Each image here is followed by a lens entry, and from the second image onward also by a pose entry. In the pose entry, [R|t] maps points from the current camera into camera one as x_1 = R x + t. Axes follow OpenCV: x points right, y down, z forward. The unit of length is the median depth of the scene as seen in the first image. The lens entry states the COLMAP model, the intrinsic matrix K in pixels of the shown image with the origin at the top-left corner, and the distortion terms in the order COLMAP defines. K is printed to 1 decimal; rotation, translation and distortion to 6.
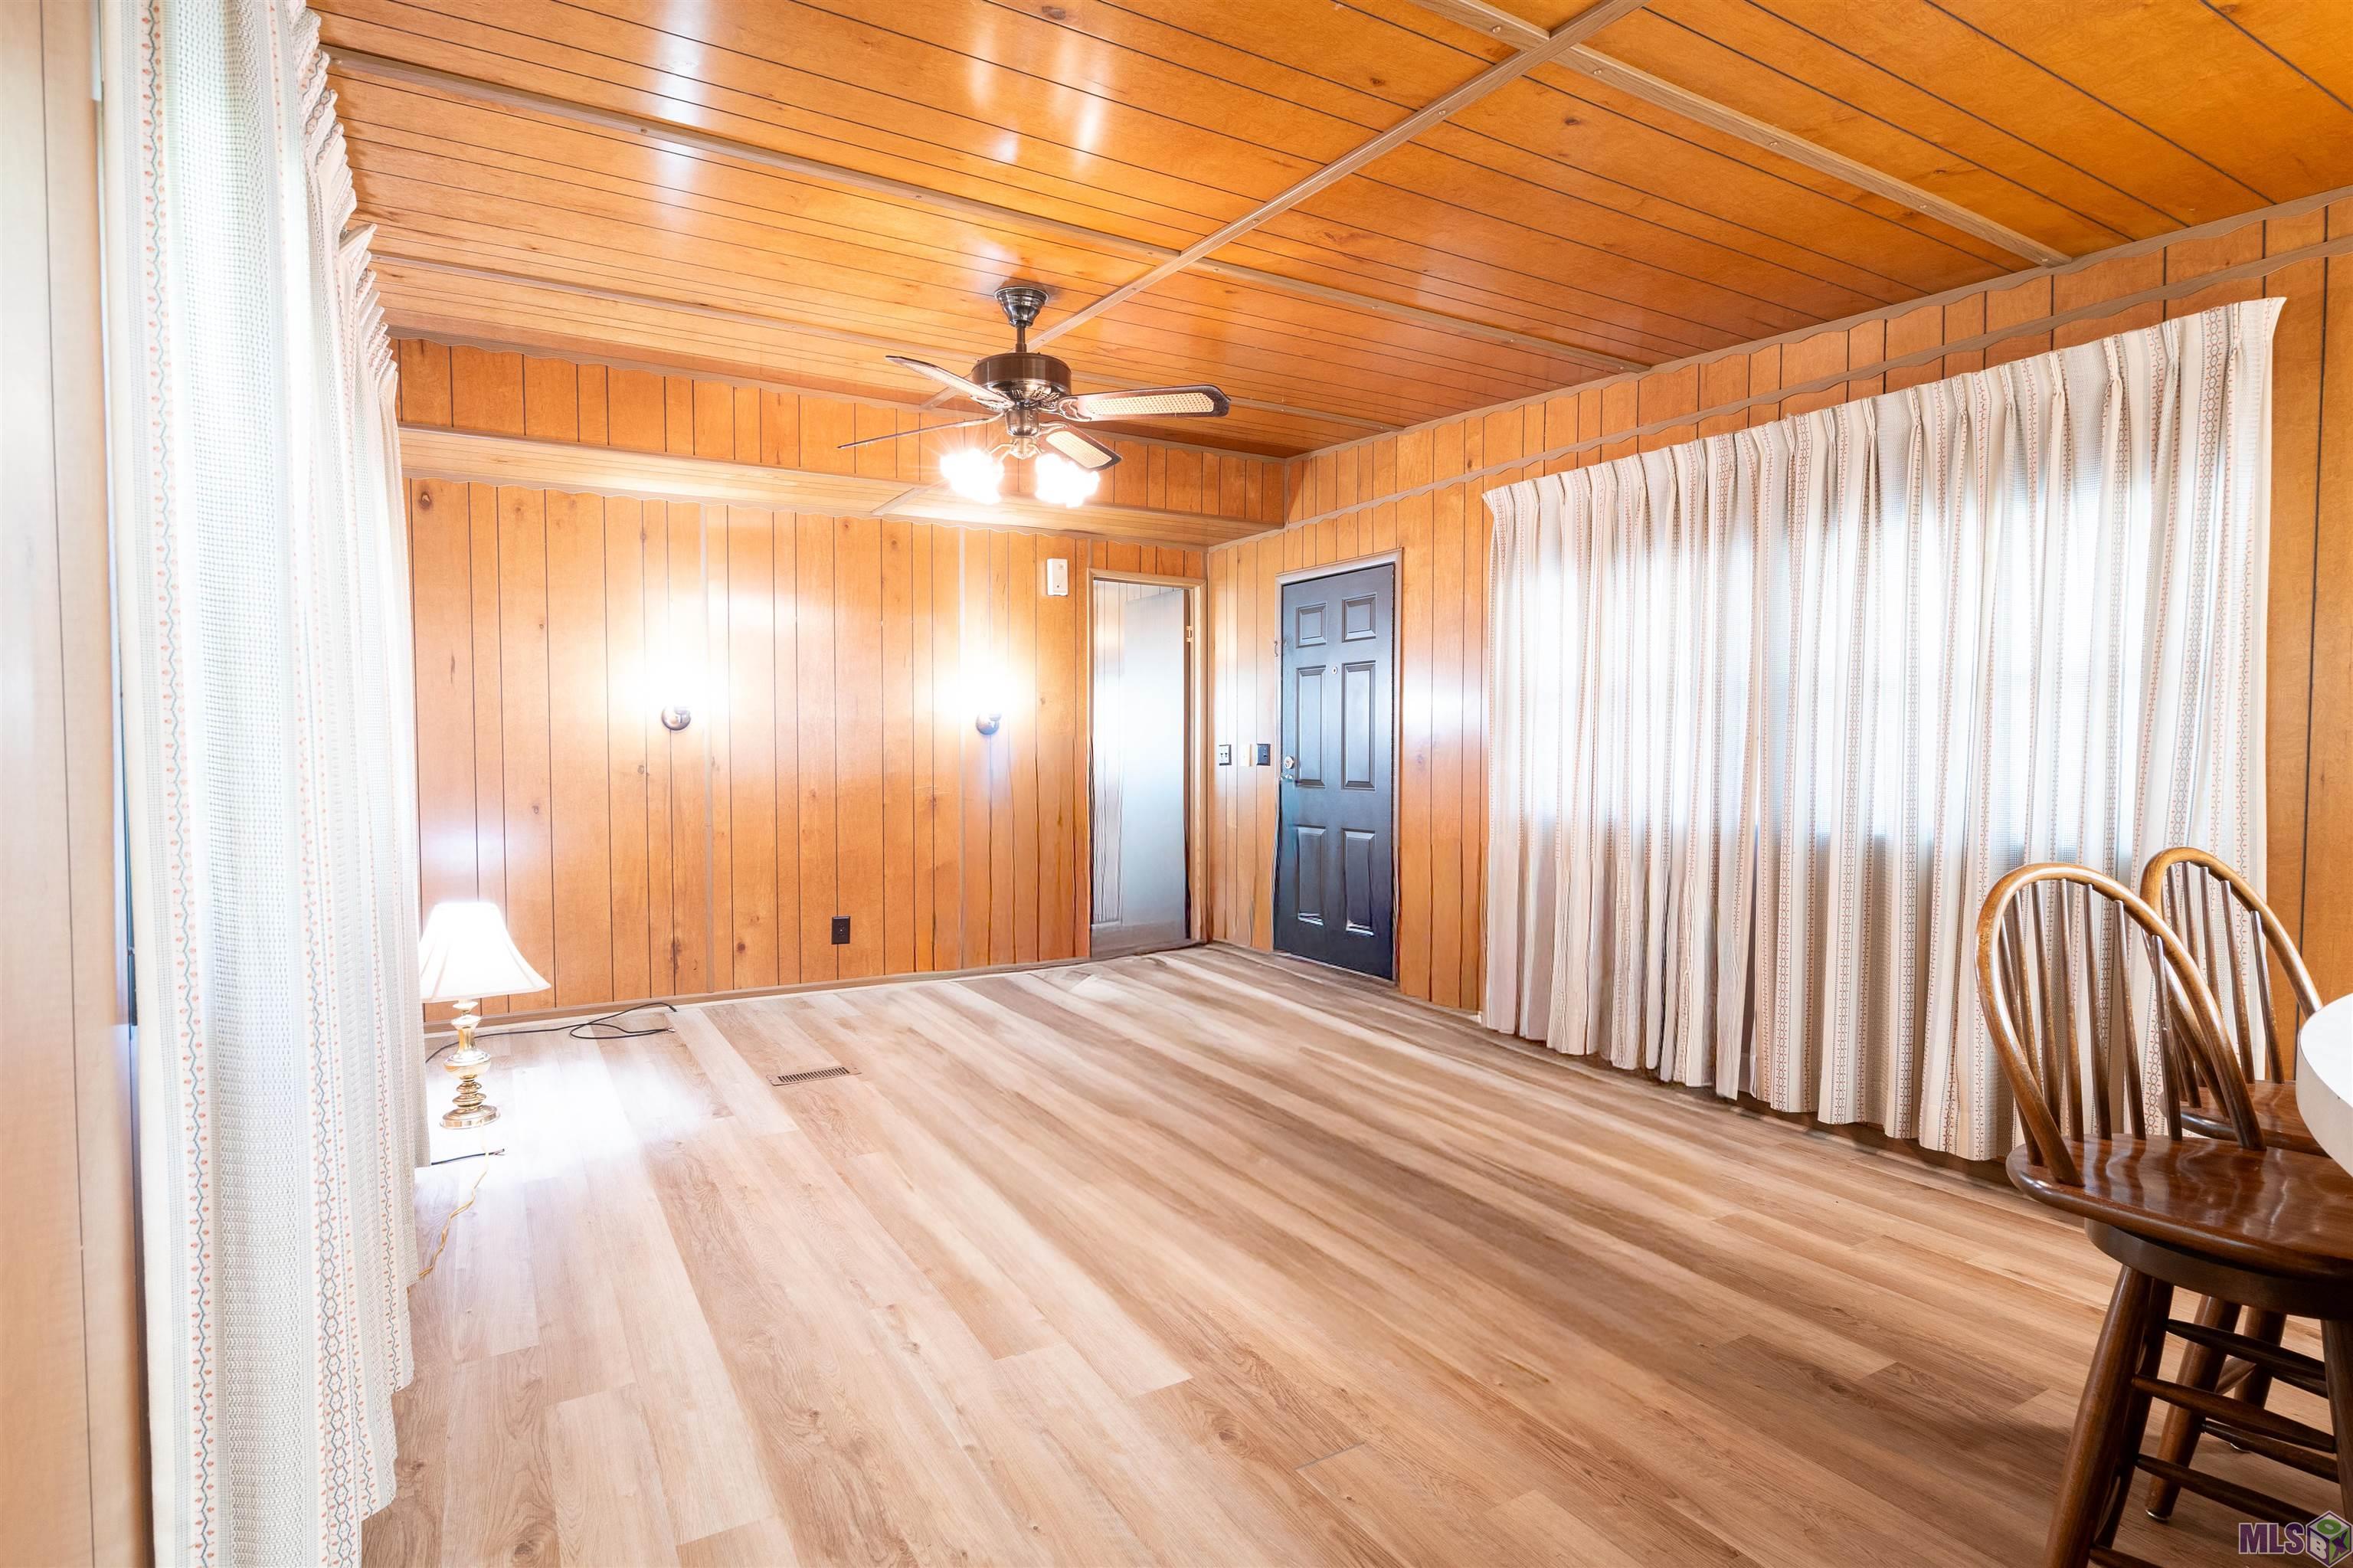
lens RADIAL K [[1179.0, 0, 1113.9], [0, 1179.0, 796.9], [0, 0, 1]] dist [-0.012019, 0.000754]
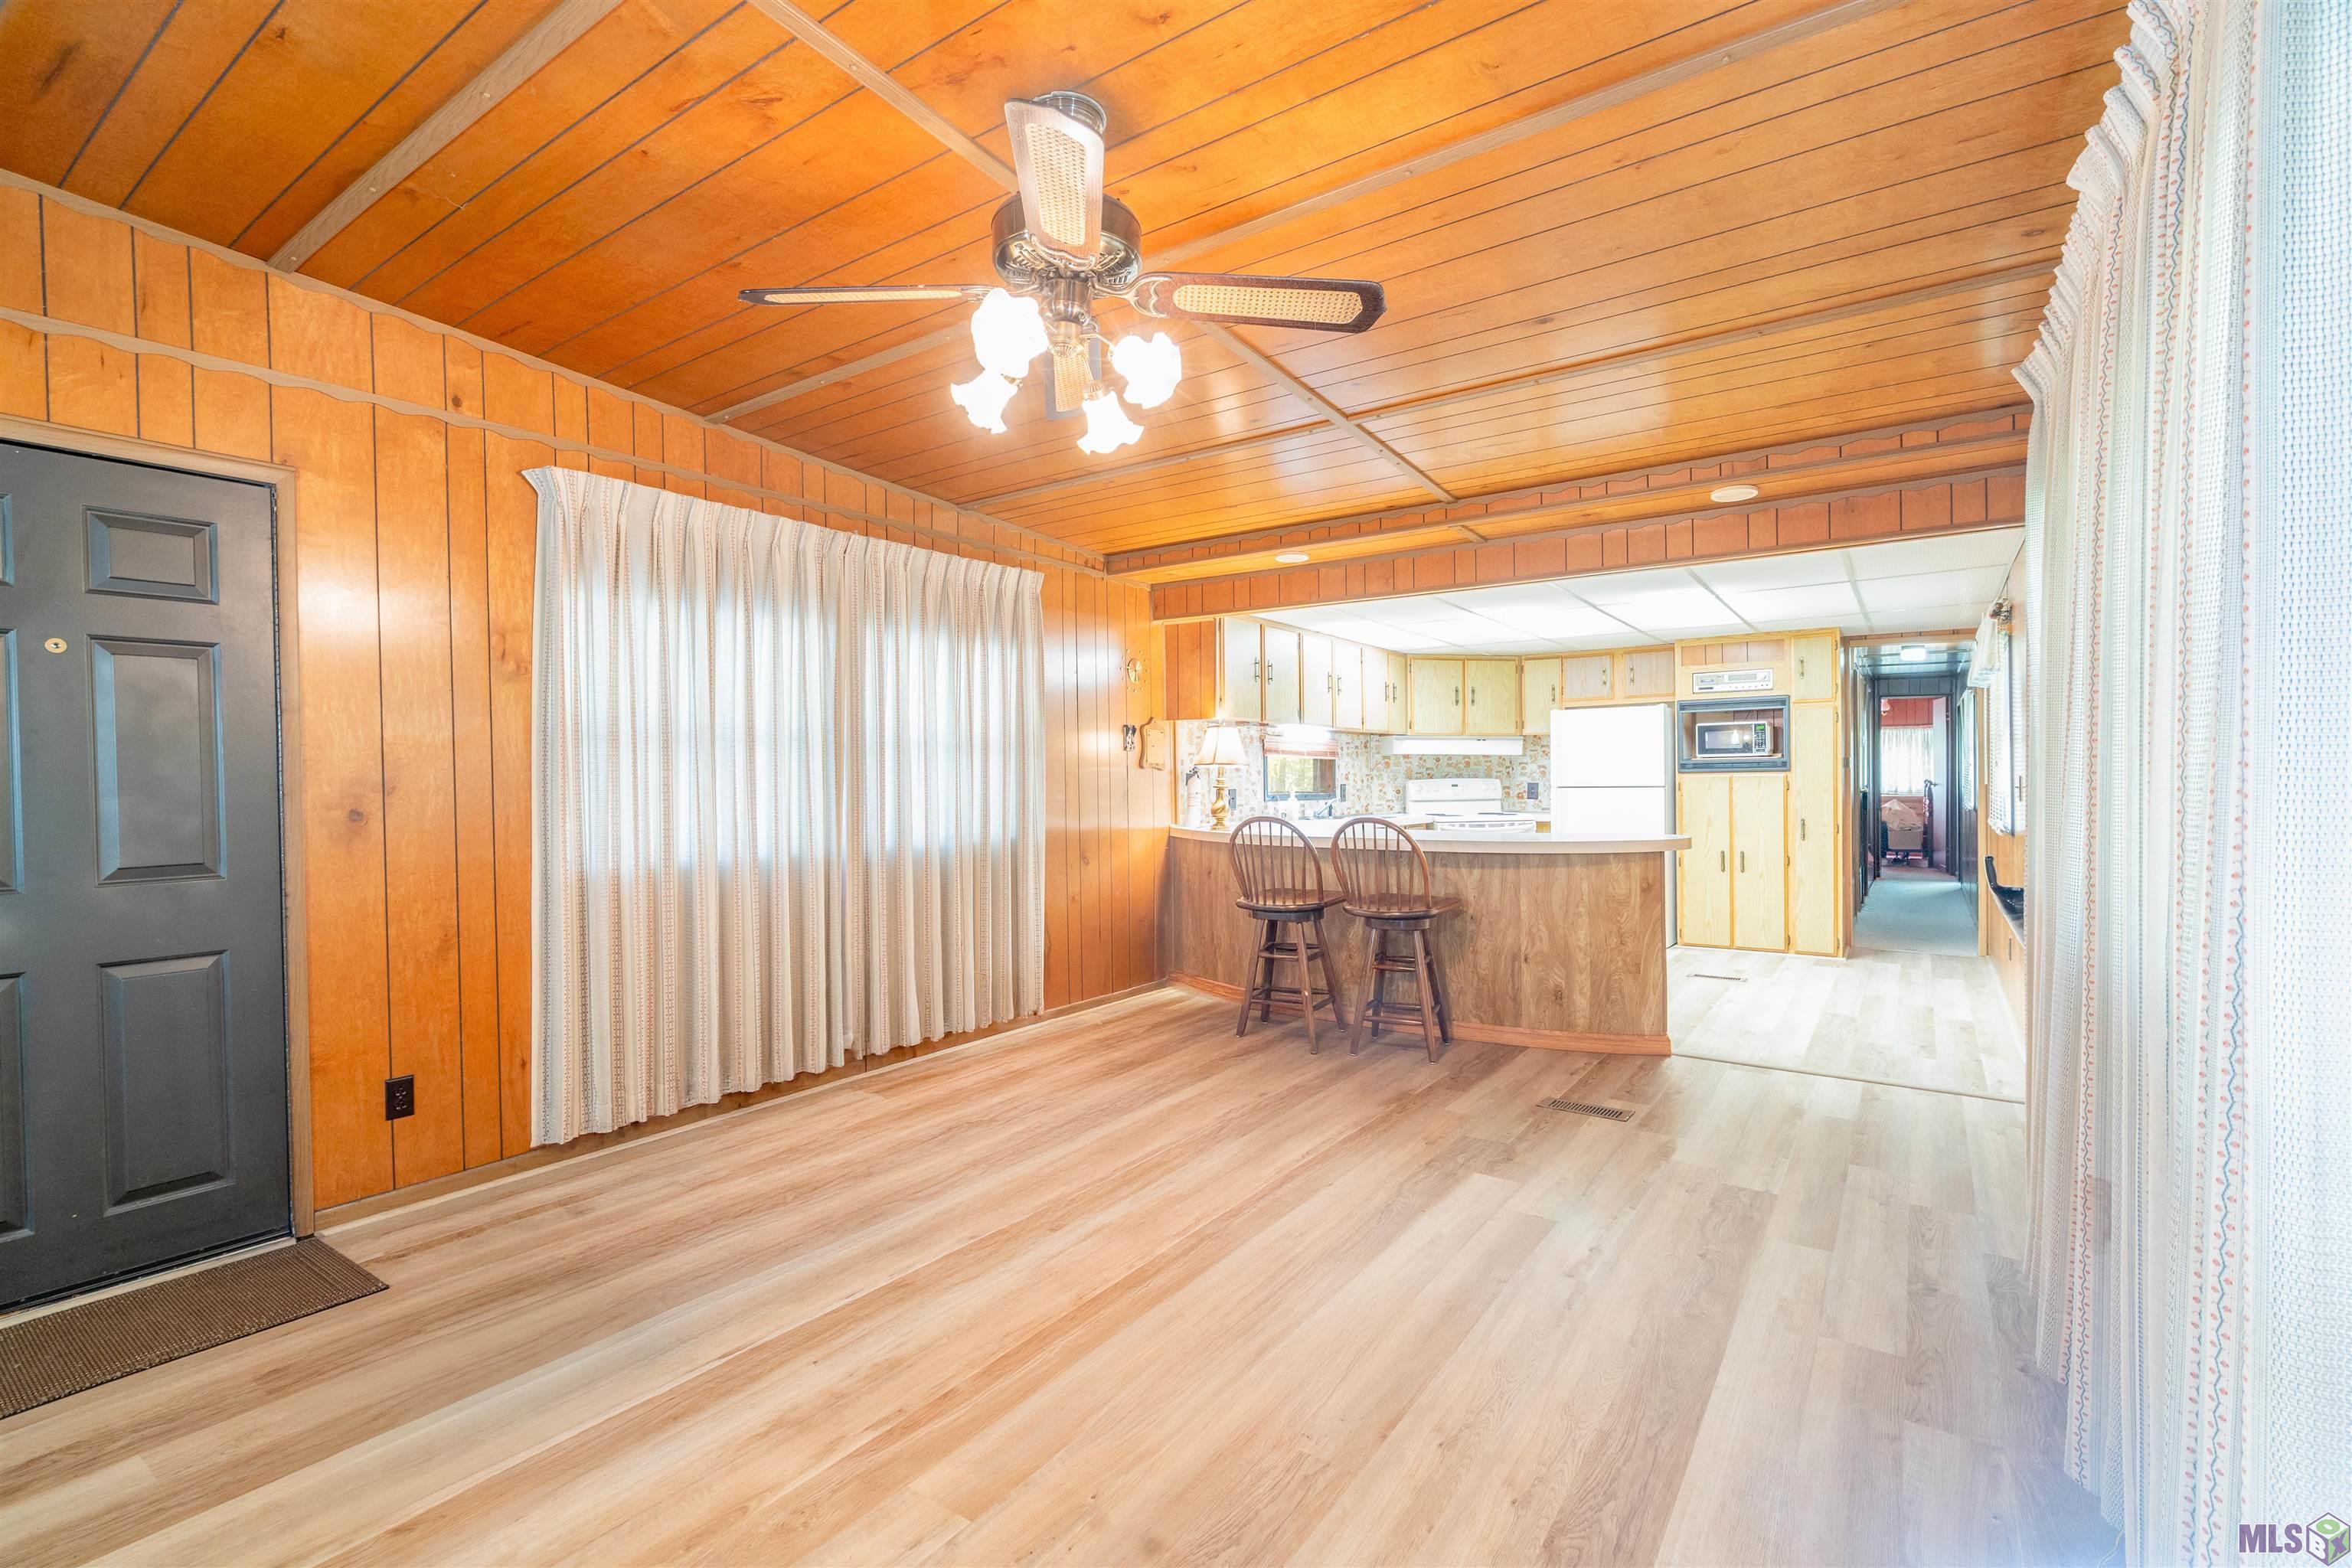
lens RADIAL K [[1077.9, 0, 1171.1], [0, 1077.9, 786.9], [0, 0, 1]] dist [-0.001121, 0.000130]
pose [[-0.452615, -0.004734, 0.891694, -0.431300], [0.050871, 0.998220, 0.031122, -0.040477], [-0.890254, 0.059448, -0.451568, 0.818931]]
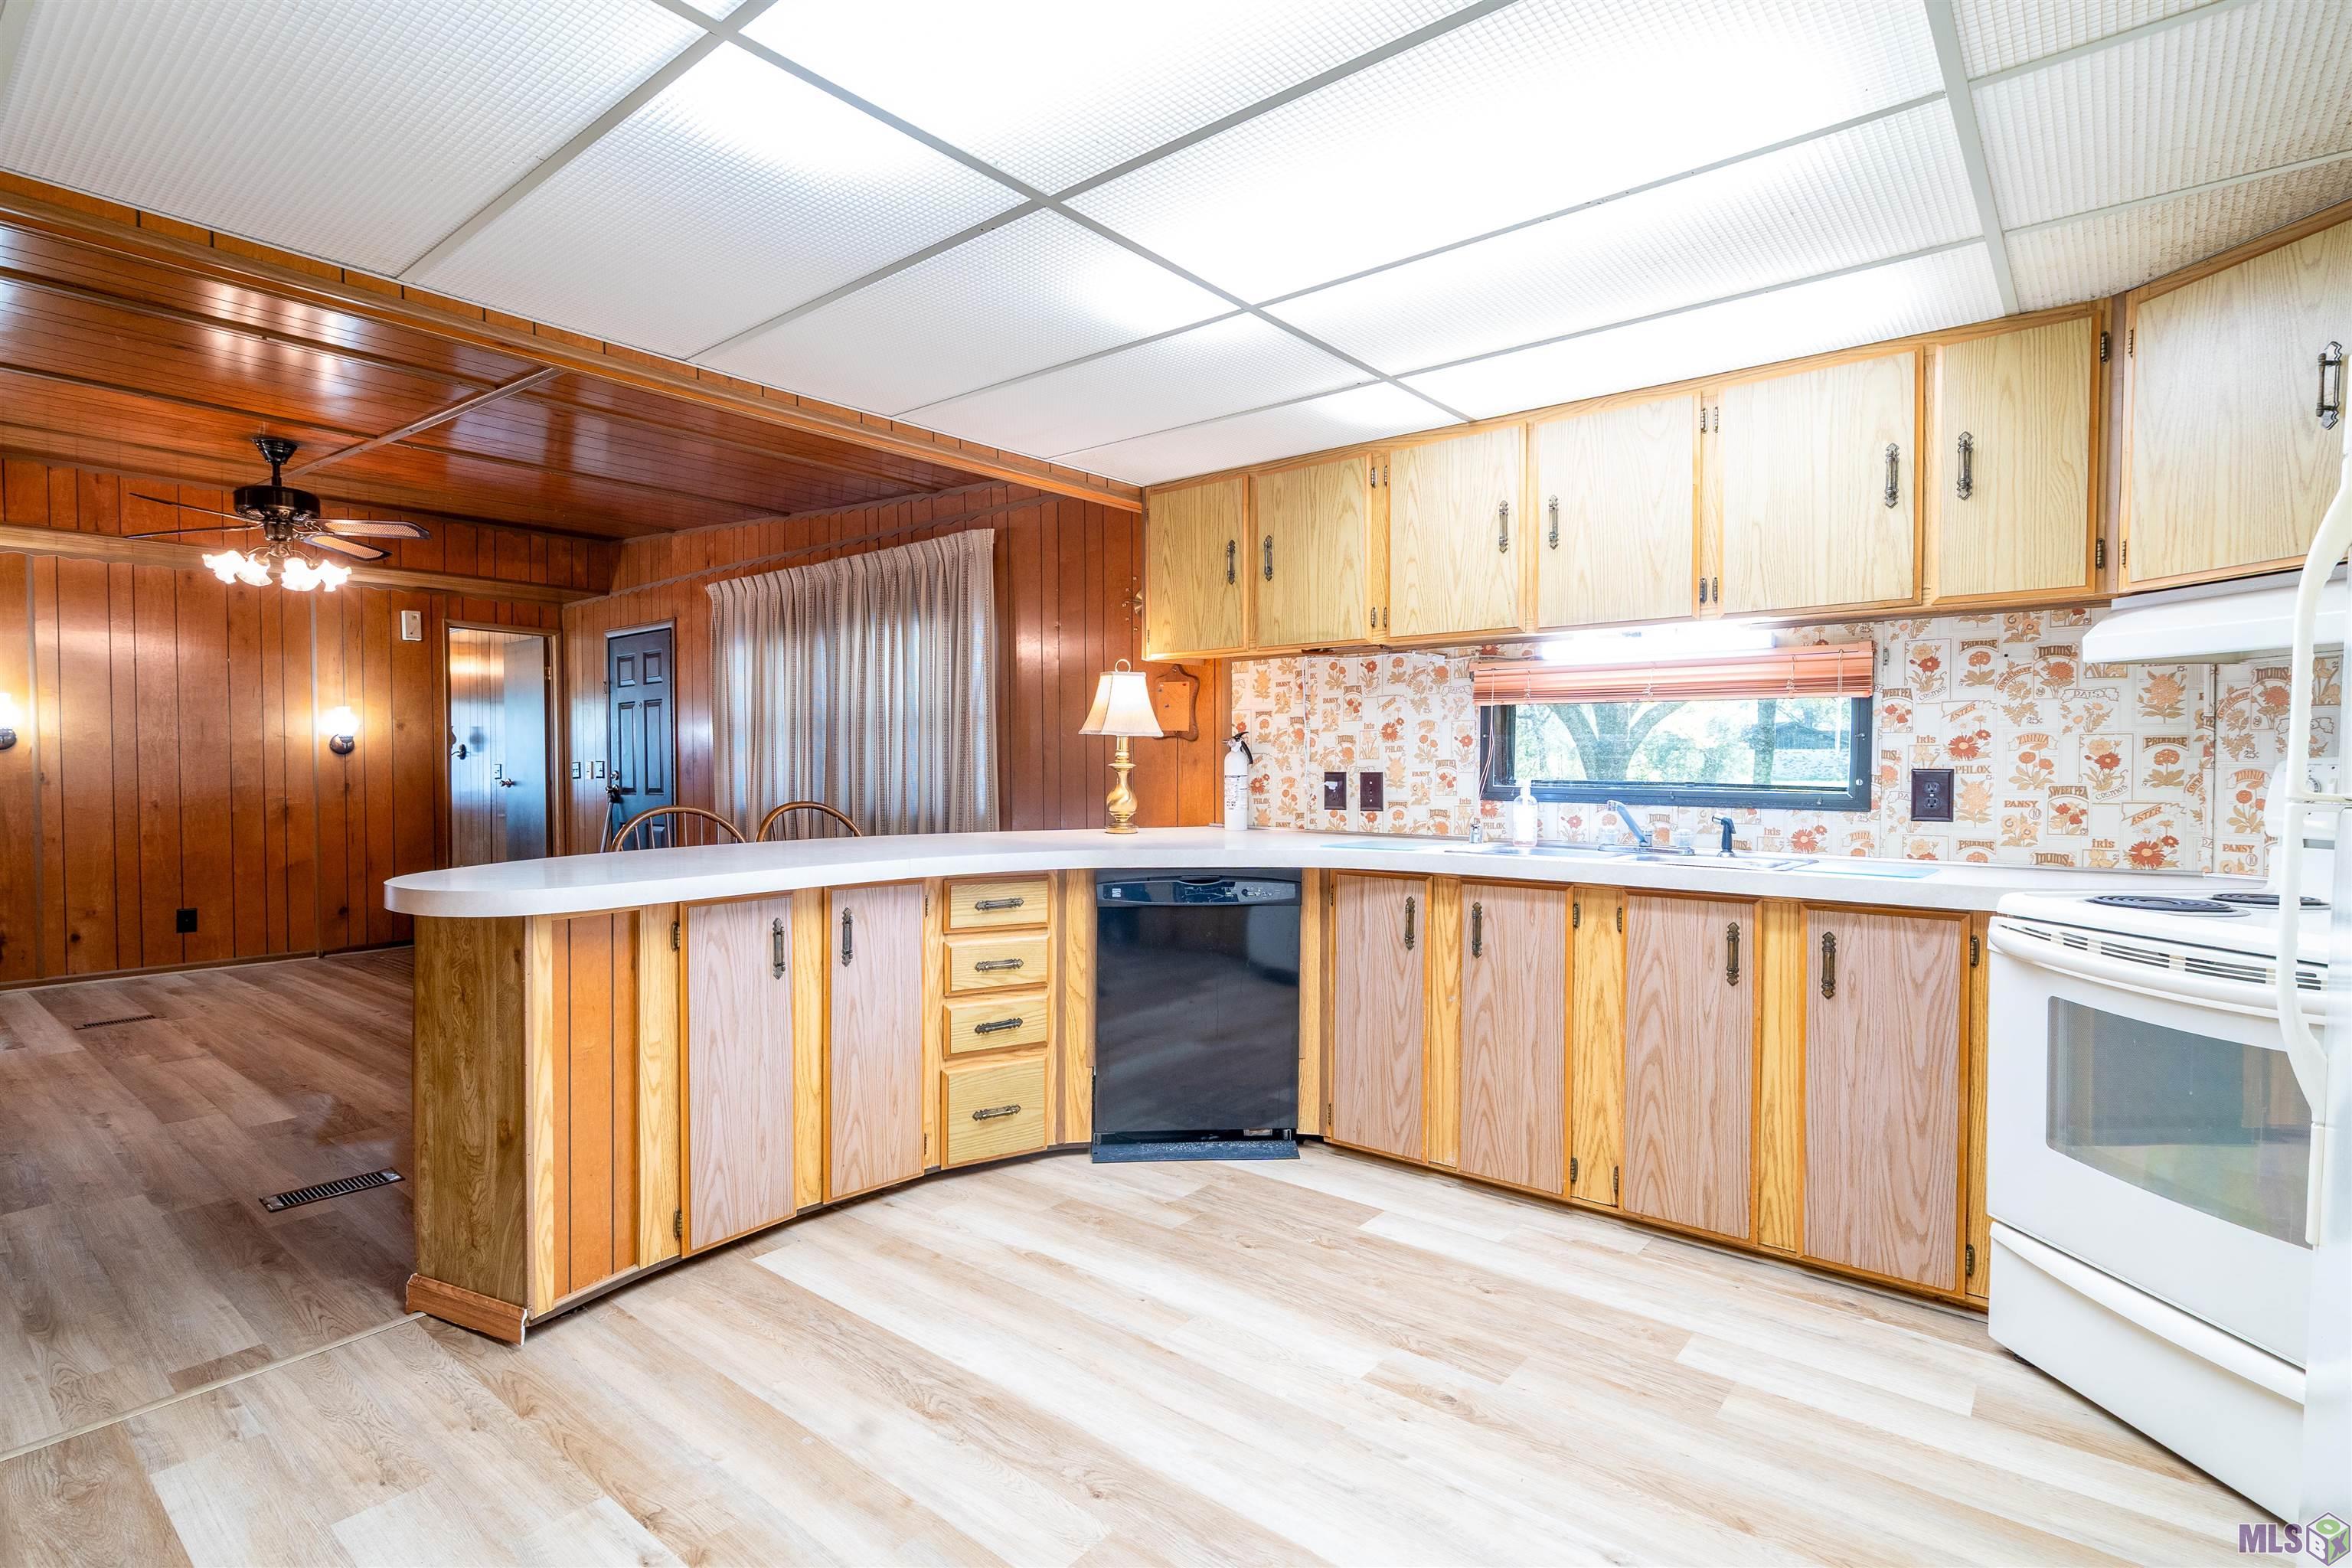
lens RADIAL K [[1156.2, 0, 1149.6], [0, 1156.2, 790.3], [0, 0, 1]] dist [-0.010631, 0.002201]
pose [[0.931259, -0.010751, 0.364200, 0.259555], [0.019877, 0.999575, -0.021316, 0.028742], [-0.363816, 0.027090, 0.931077, -0.438818]]
